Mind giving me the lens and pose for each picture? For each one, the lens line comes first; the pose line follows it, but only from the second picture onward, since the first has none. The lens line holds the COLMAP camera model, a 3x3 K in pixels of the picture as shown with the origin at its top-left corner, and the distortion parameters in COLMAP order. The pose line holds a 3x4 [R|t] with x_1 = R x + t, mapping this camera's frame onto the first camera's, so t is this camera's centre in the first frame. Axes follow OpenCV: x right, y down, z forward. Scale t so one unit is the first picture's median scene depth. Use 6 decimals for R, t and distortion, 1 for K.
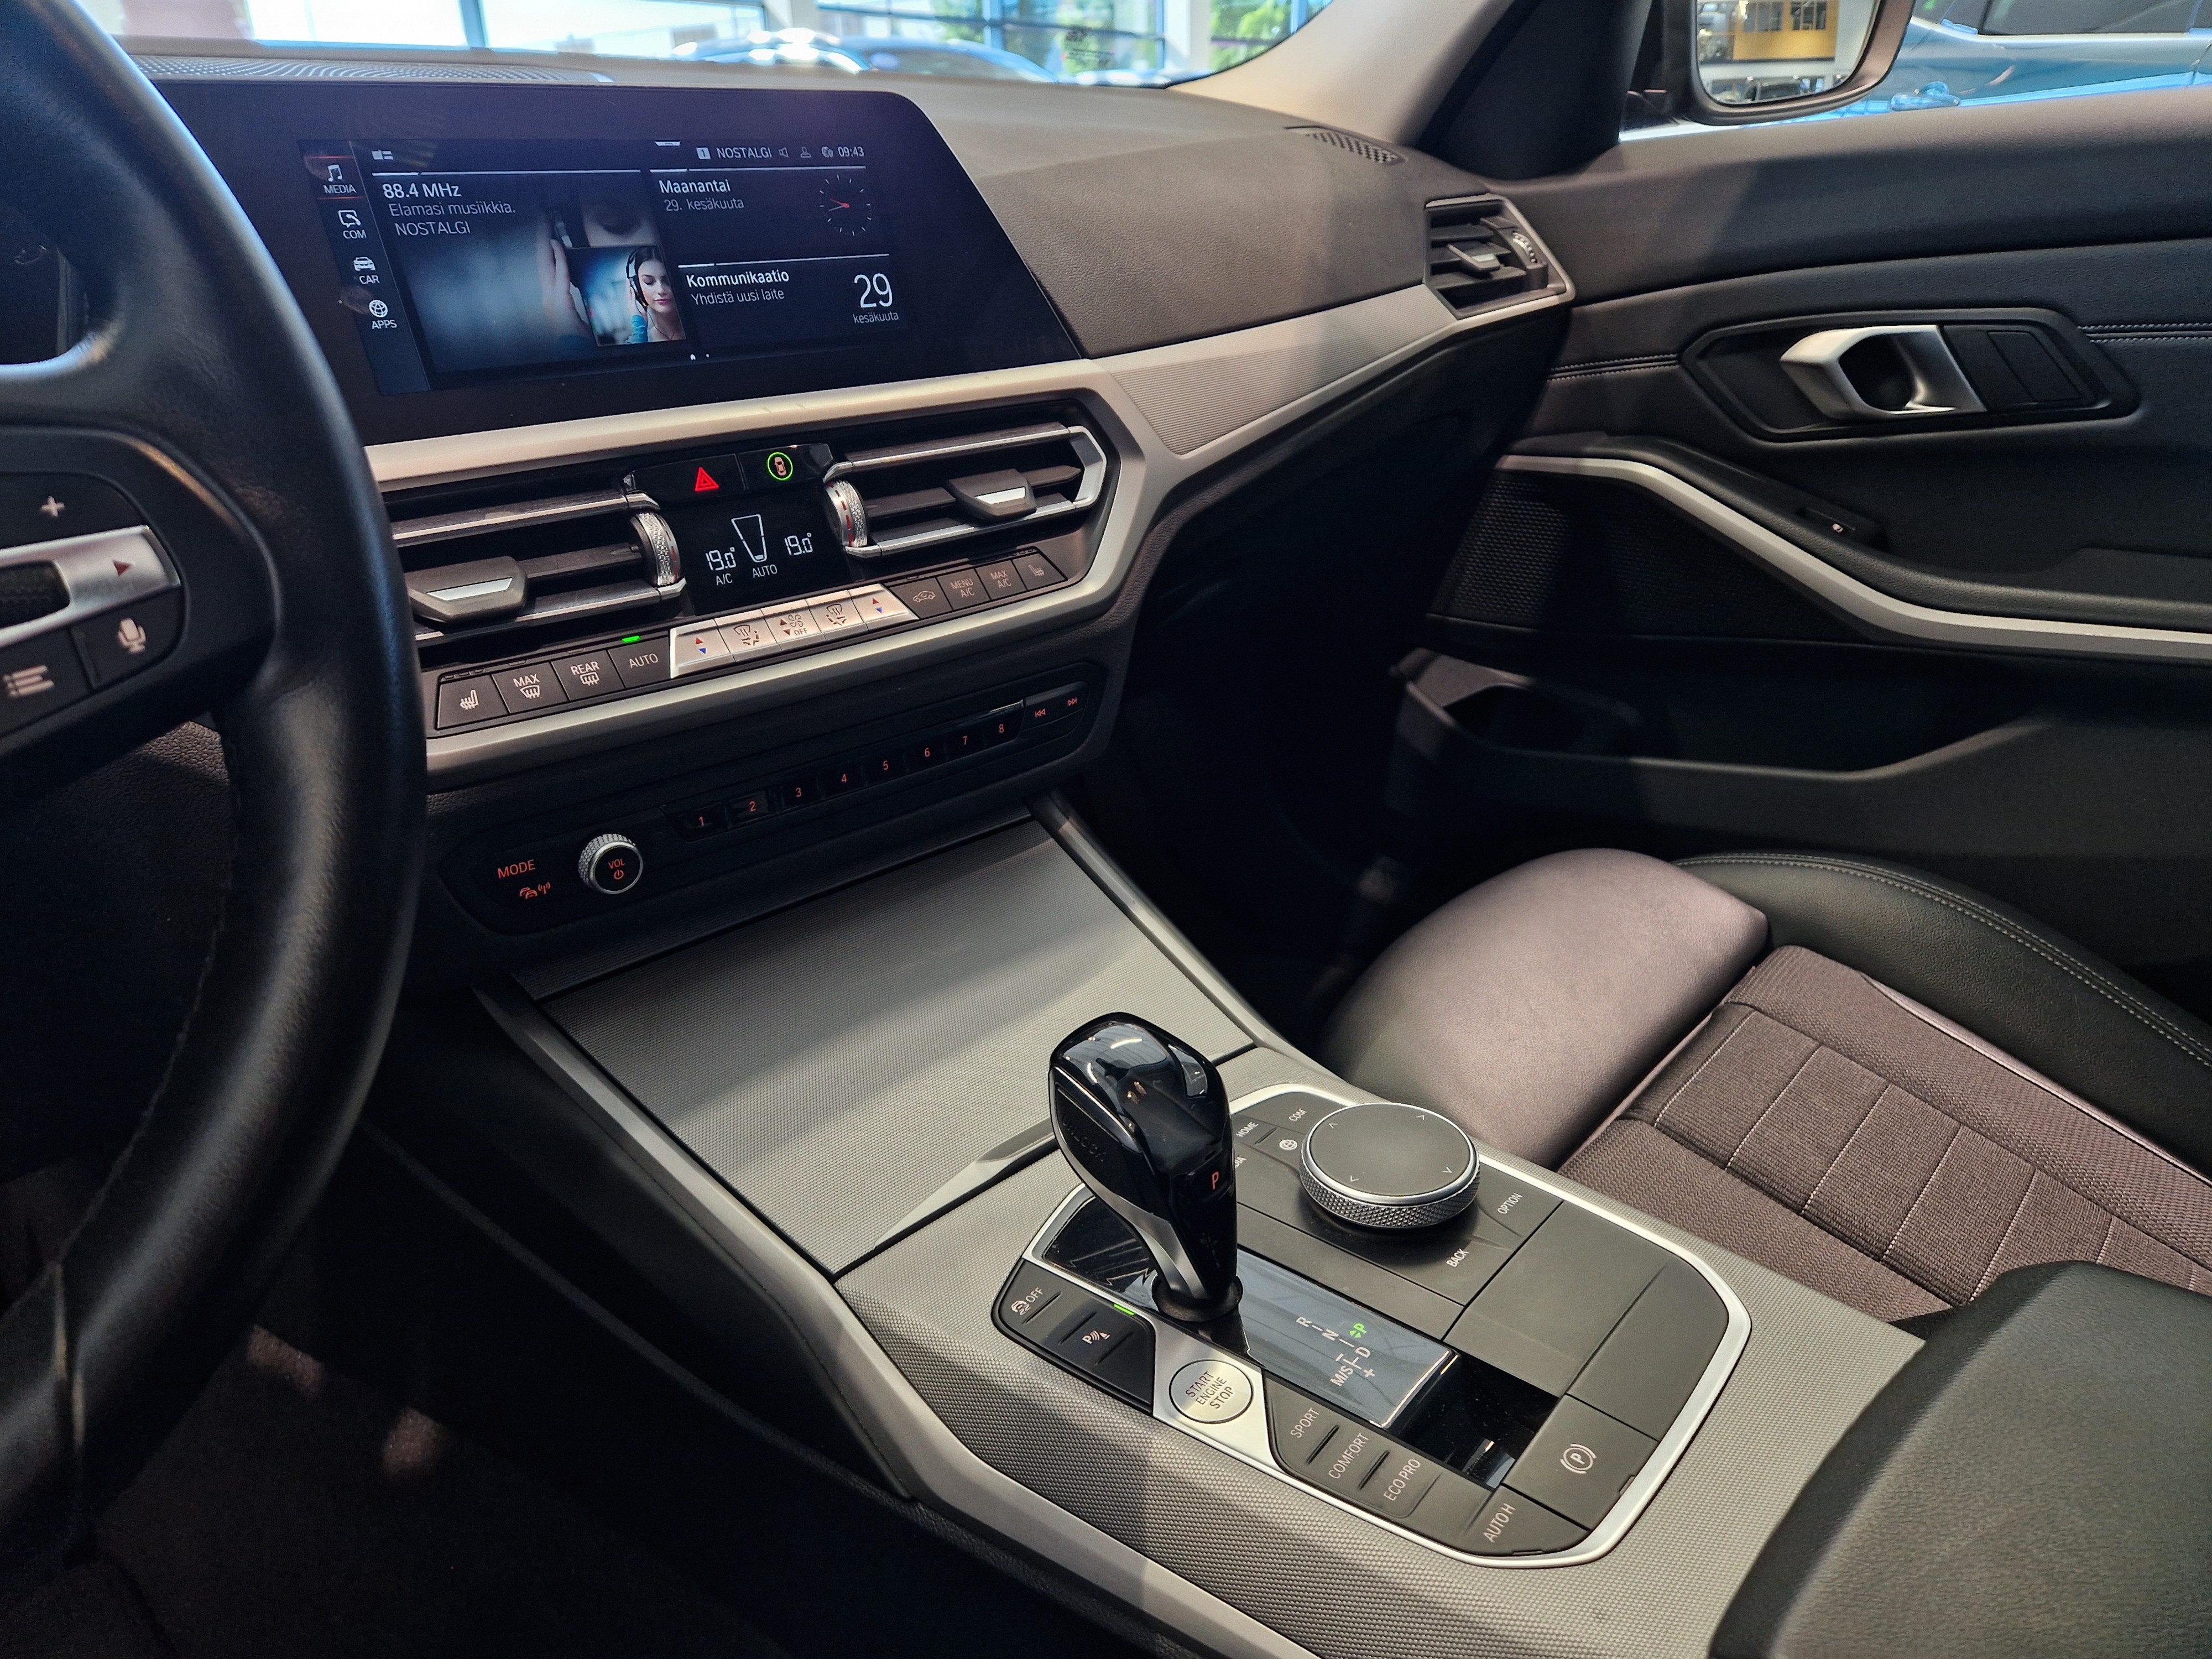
lens RADIAL K [[1466.5, 0, 1101.7], [0, 1466.5, 846.3], [0, 0, 1]] dist [0.053240, -0.050484]
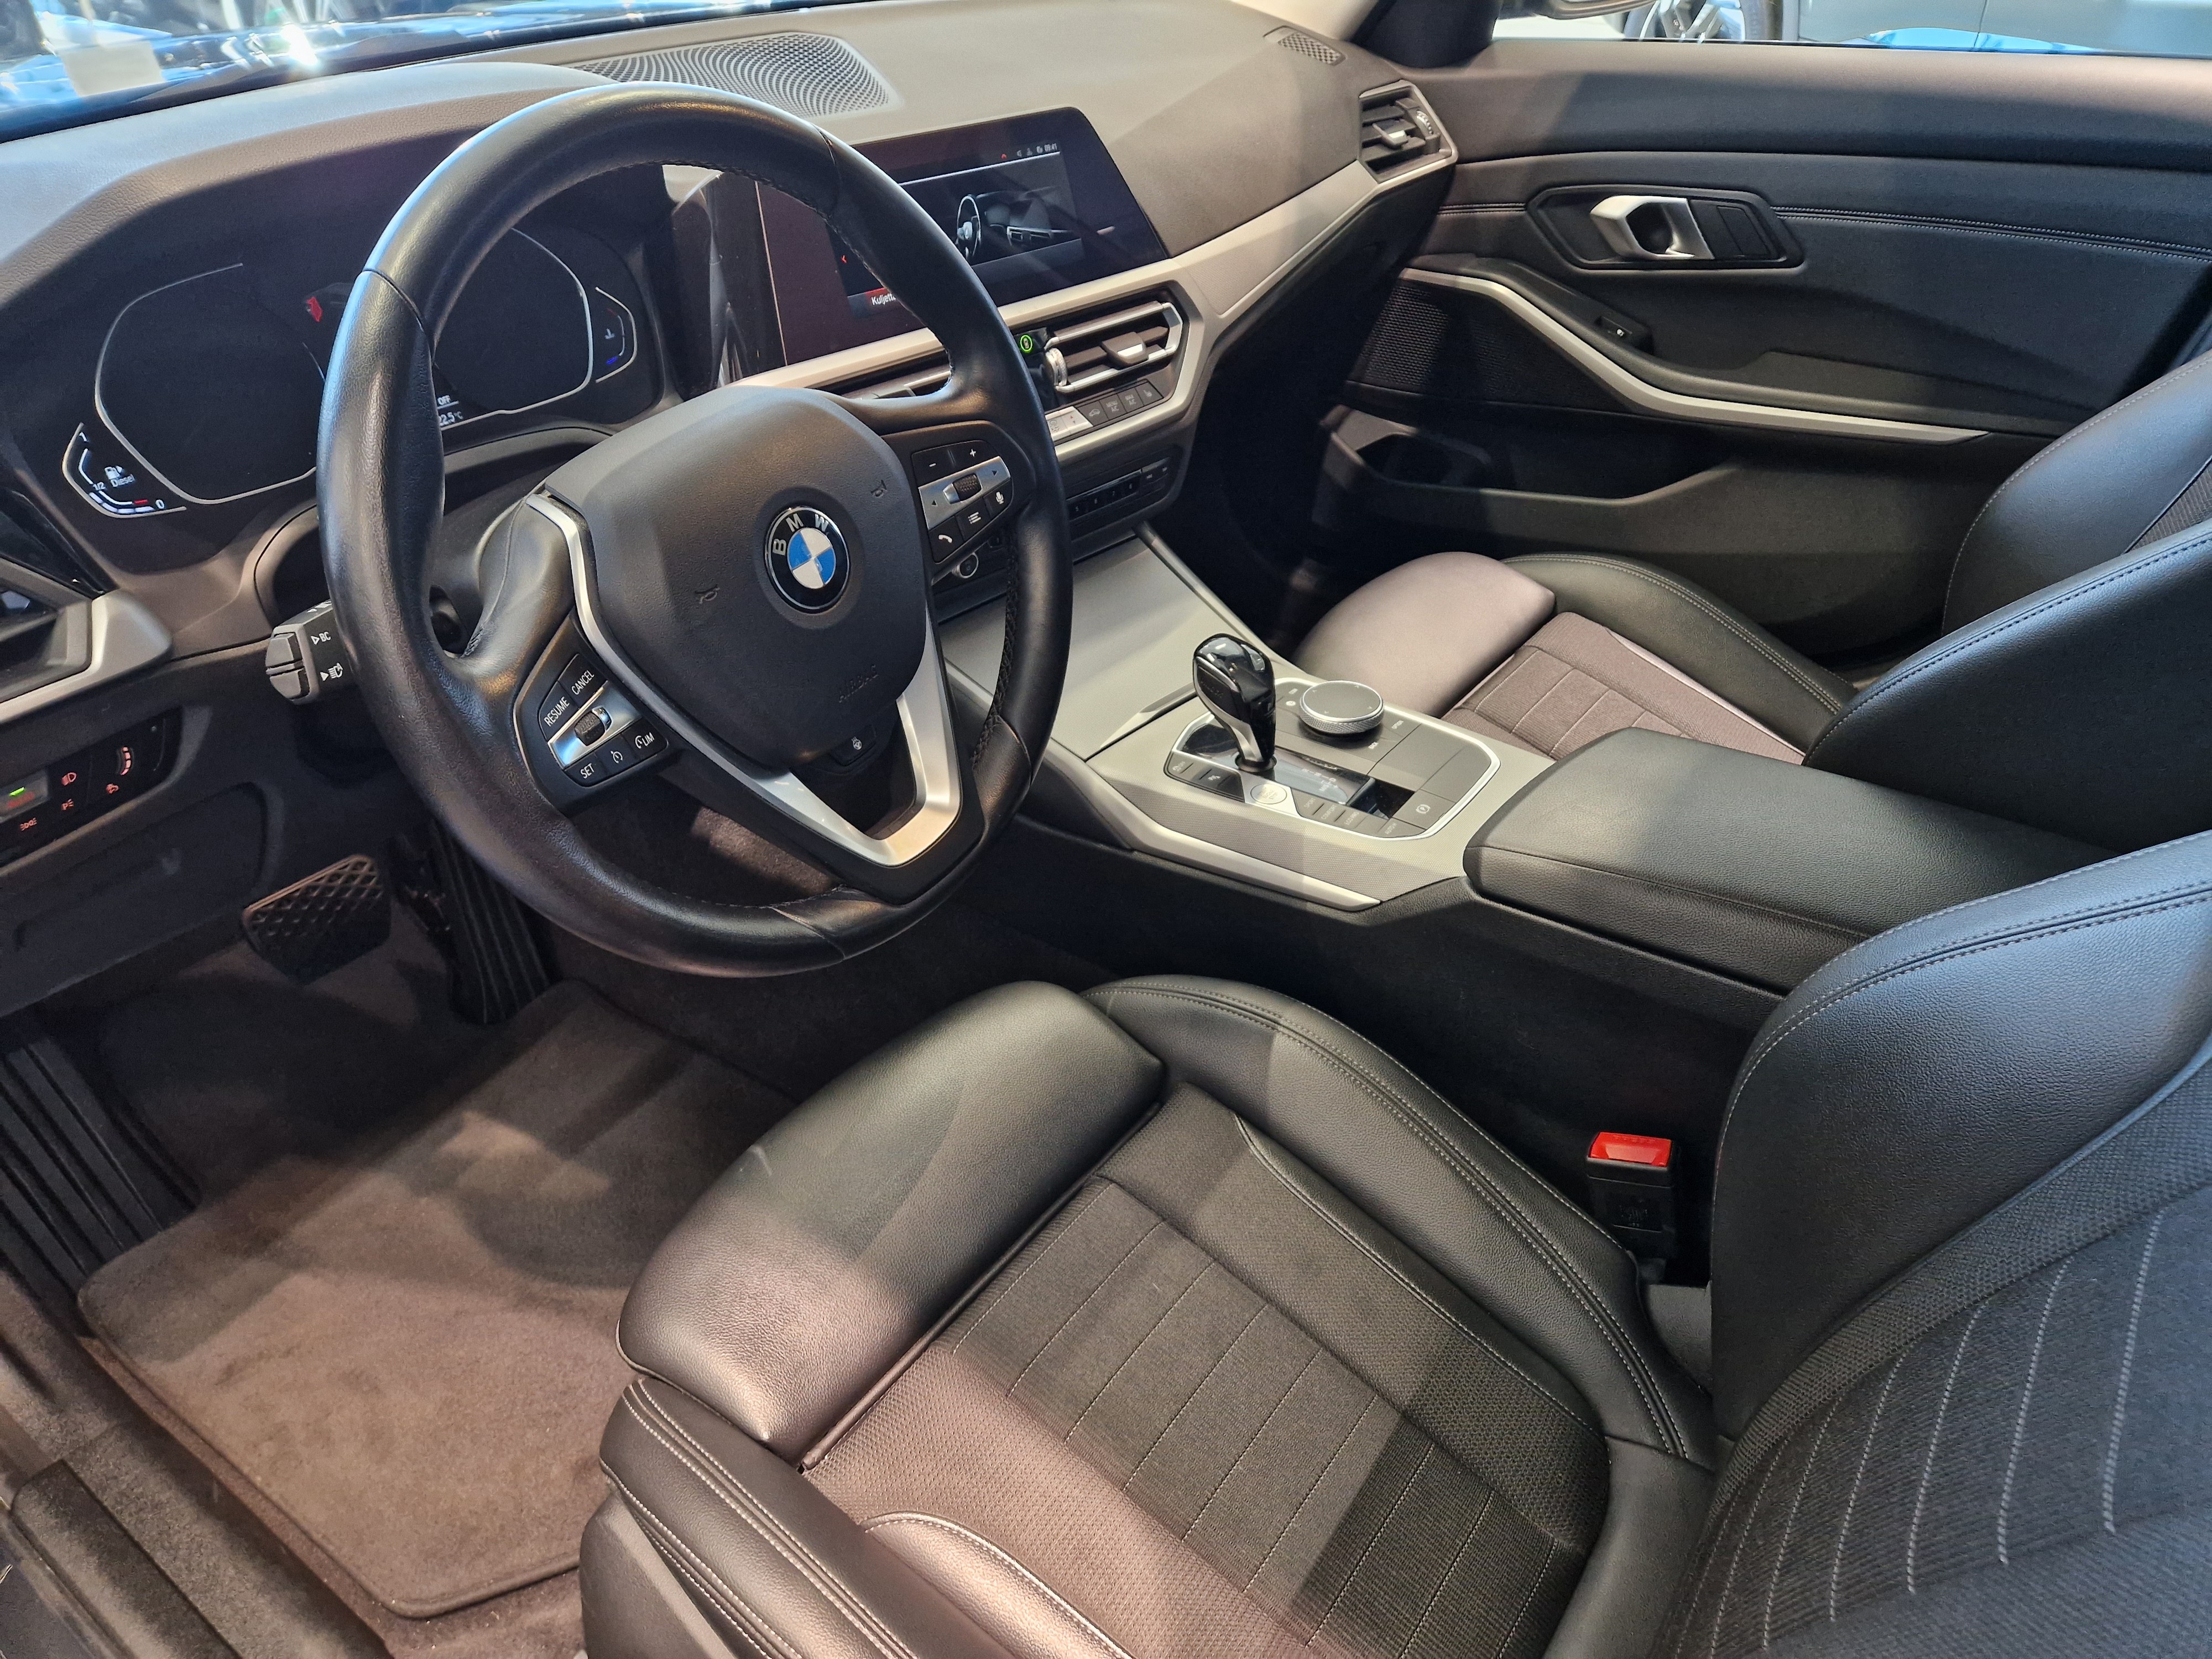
lens RADIAL K [[1466.5, 0, 1094.3], [0, 1466.5, 852.6], [0, 0, 1]] dist [0.053240, -0.050484]
pose [[0.996939, -0.019399, 0.075734, -0.261300], [0.003844, 0.979716, 0.200353, -0.001445], [-0.078084, -0.199449, 0.976792, -0.867481]]
